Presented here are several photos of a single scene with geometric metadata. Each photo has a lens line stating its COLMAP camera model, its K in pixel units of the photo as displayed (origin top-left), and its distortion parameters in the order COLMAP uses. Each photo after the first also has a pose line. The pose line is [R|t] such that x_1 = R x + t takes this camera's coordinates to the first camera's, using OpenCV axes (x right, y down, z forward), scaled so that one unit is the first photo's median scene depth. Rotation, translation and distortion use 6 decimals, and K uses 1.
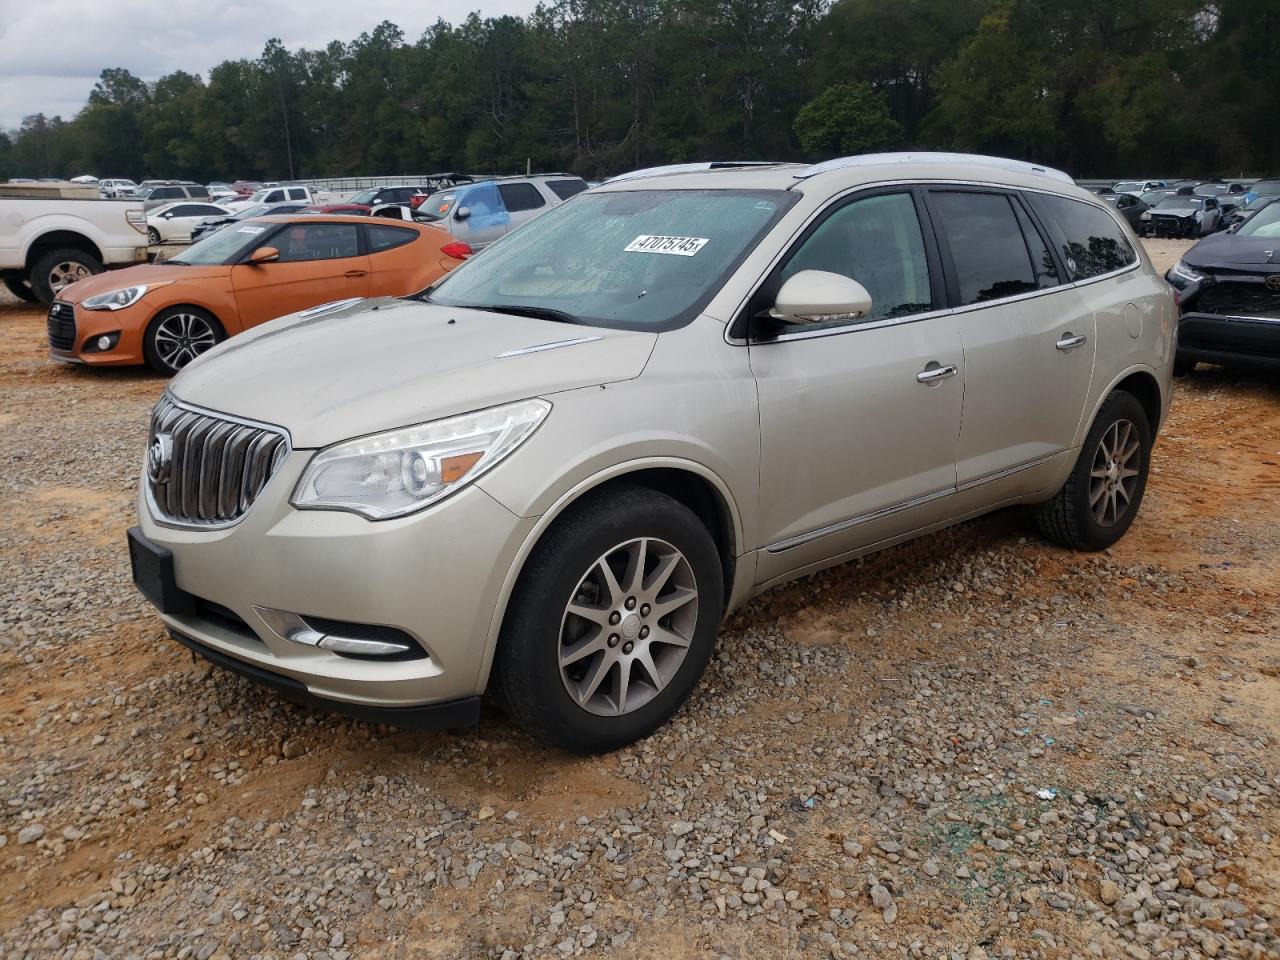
lens RADIAL K [[1019.0, 0, 640.0], [0, 1019.0, 480.0], [0, 0, 1]] dist [0.123110, 0.000224]
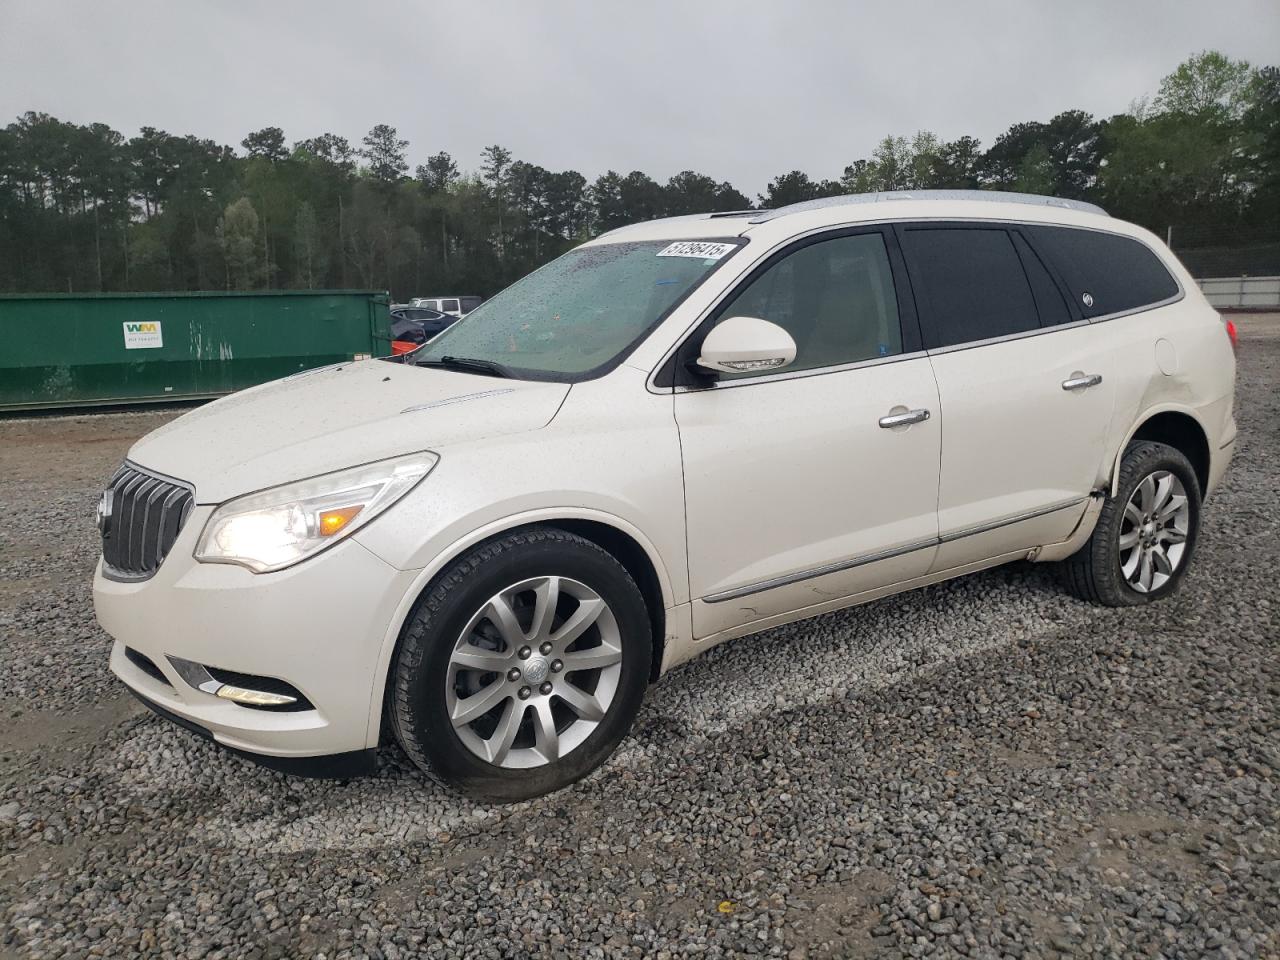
lens RADIAL K [[1019.0, 0, 640.0], [0, 1019.0, 480.0], [0, 0, 1]] dist [0.123110, 0.000224]
pose [[0.986972, -0.014724, -0.160216, 0.245381], [0.006592, 0.998668, -0.051169, 0.001518], [0.160756, 0.049446, 0.985755, 0.030107]]
